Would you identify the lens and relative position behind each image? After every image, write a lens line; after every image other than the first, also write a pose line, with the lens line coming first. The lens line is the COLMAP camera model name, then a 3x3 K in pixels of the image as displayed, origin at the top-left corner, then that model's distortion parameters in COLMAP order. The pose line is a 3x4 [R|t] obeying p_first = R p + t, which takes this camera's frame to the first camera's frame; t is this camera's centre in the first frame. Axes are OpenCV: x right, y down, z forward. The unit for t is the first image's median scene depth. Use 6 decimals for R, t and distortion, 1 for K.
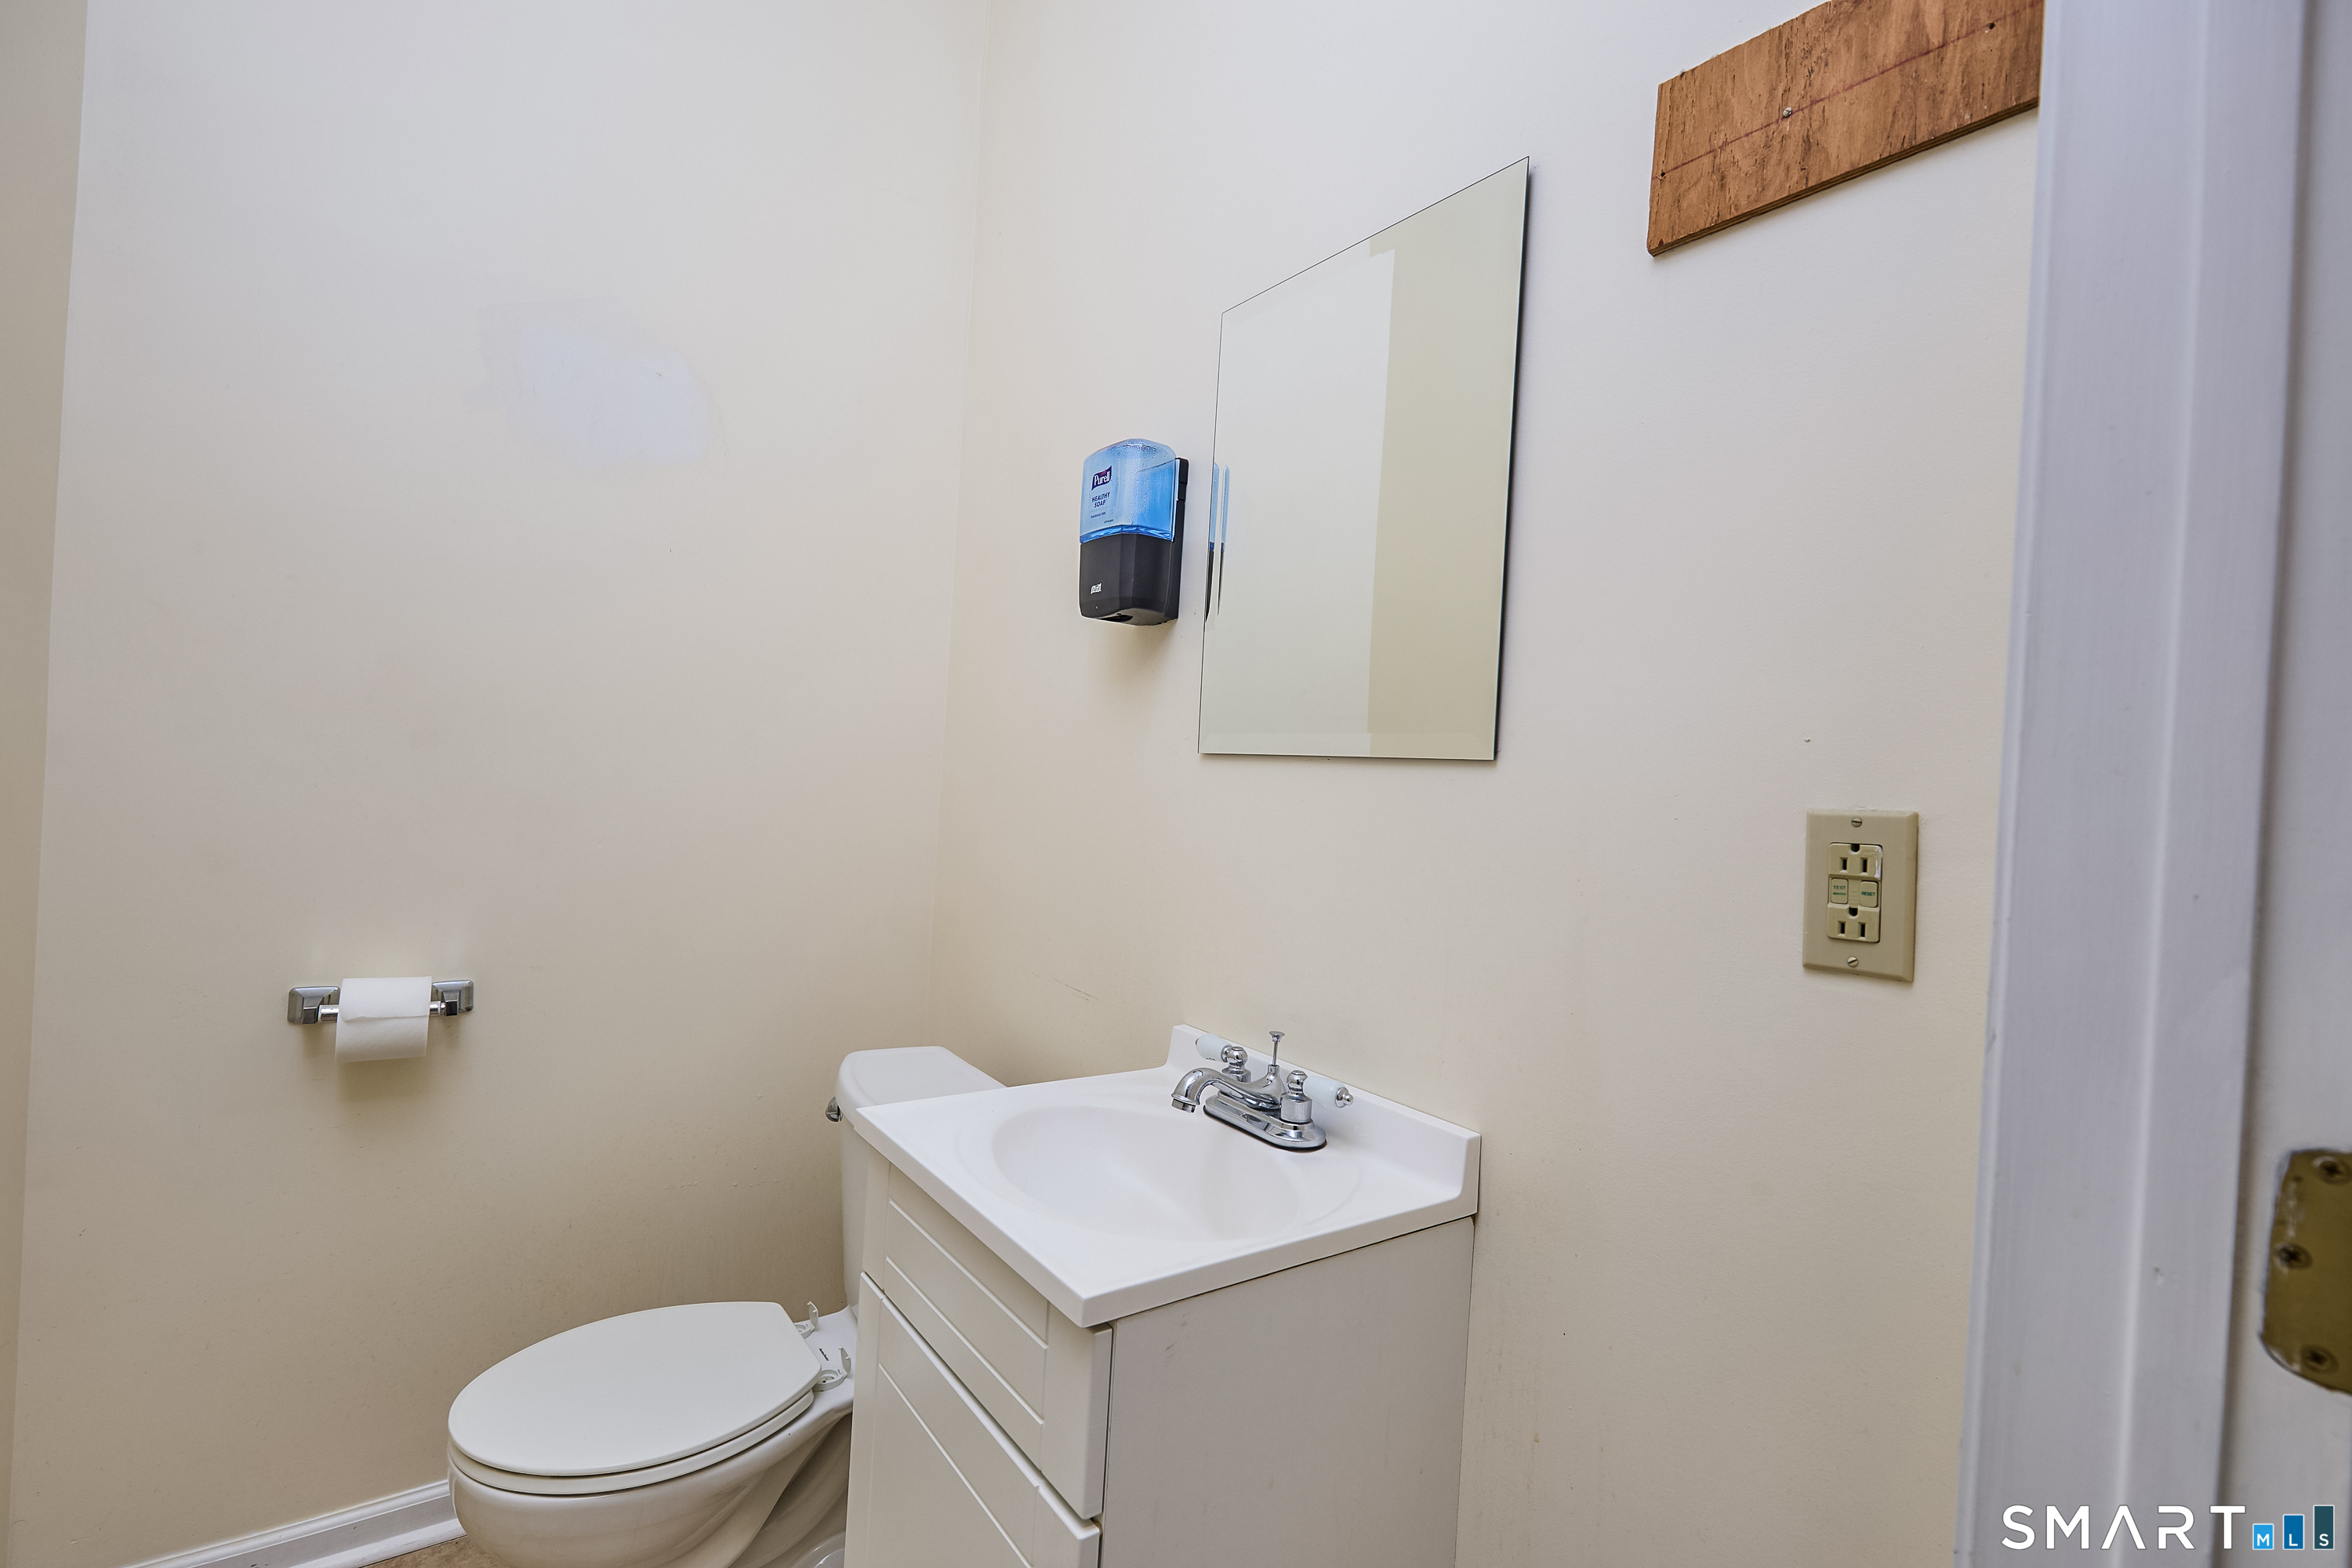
lens RADIAL K [[1071.8, 0, 1173.0], [0, 1071.8, 787.4], [0, 0, 1]] dist [0.002183, -0.000446]
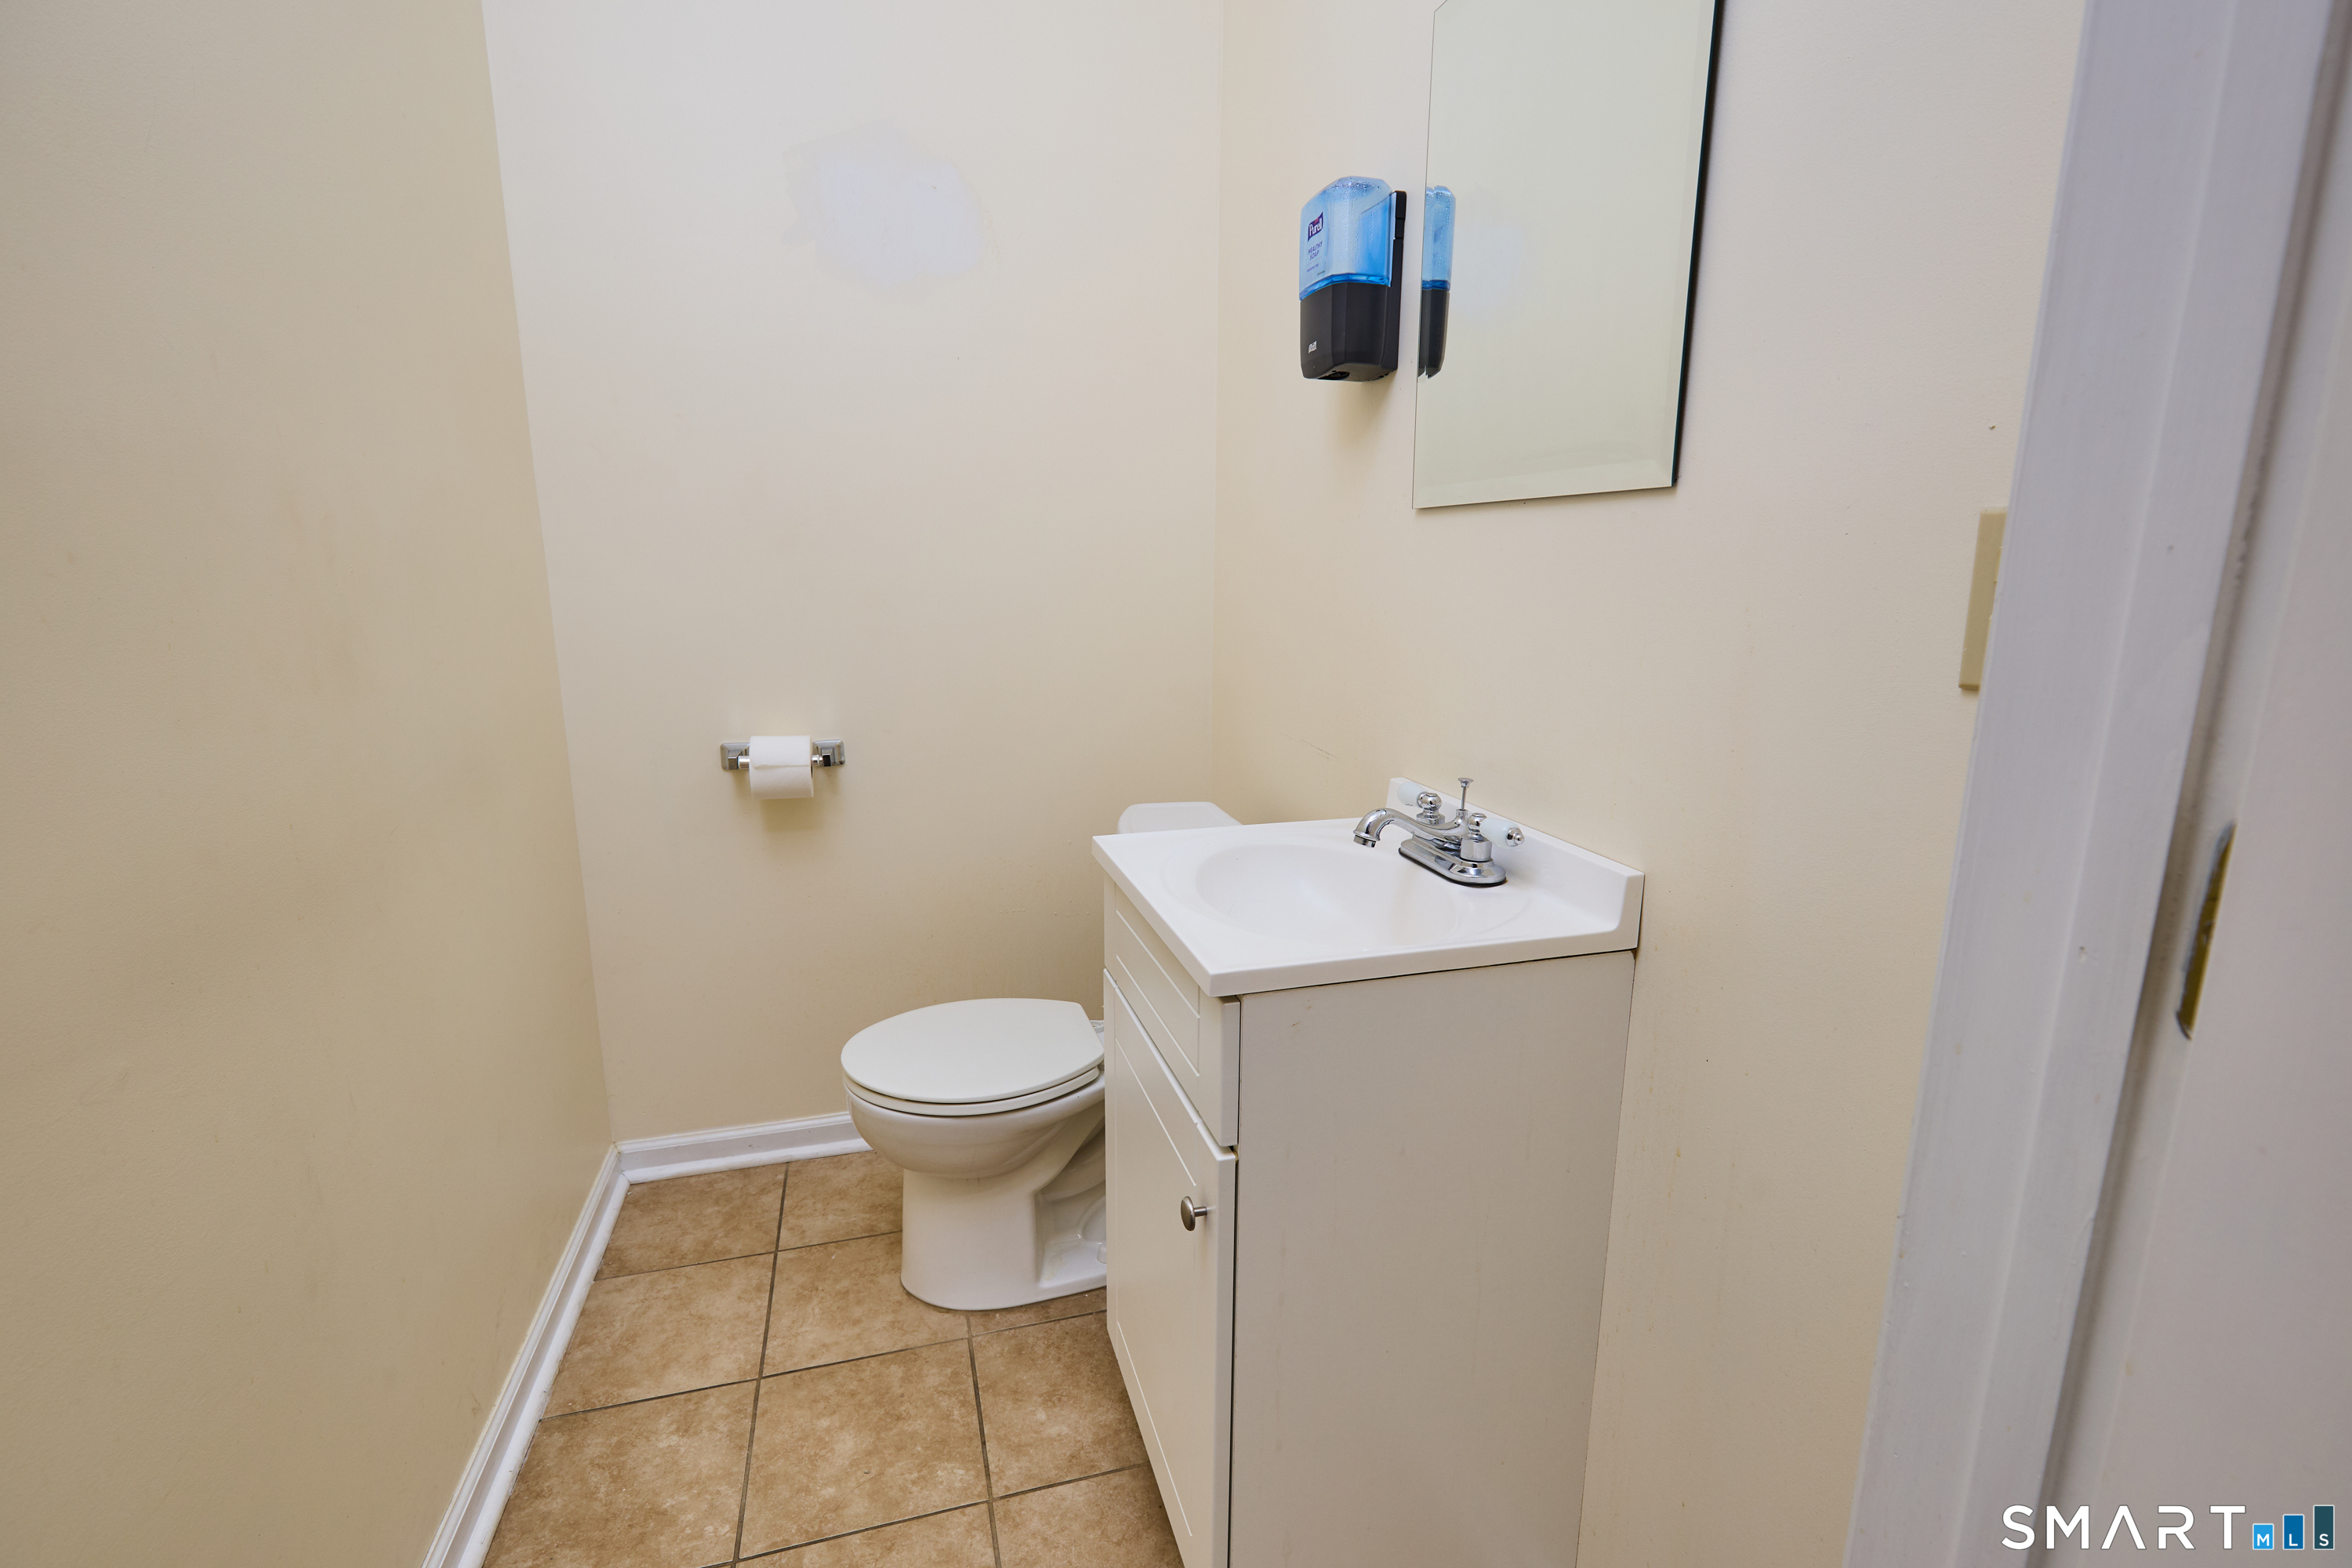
lens RADIAL K [[1077.6, 0, 1176.6], [0, 1077.6, 786.7], [0, 0, 1]] dist [0.002916, -0.000997]
pose [[0.940769, 0.013789, -0.338769, 0.186212], [0.050134, 0.982531, 0.179217, 0.036341], [0.335322, -0.185585, 0.923644, -0.053125]]
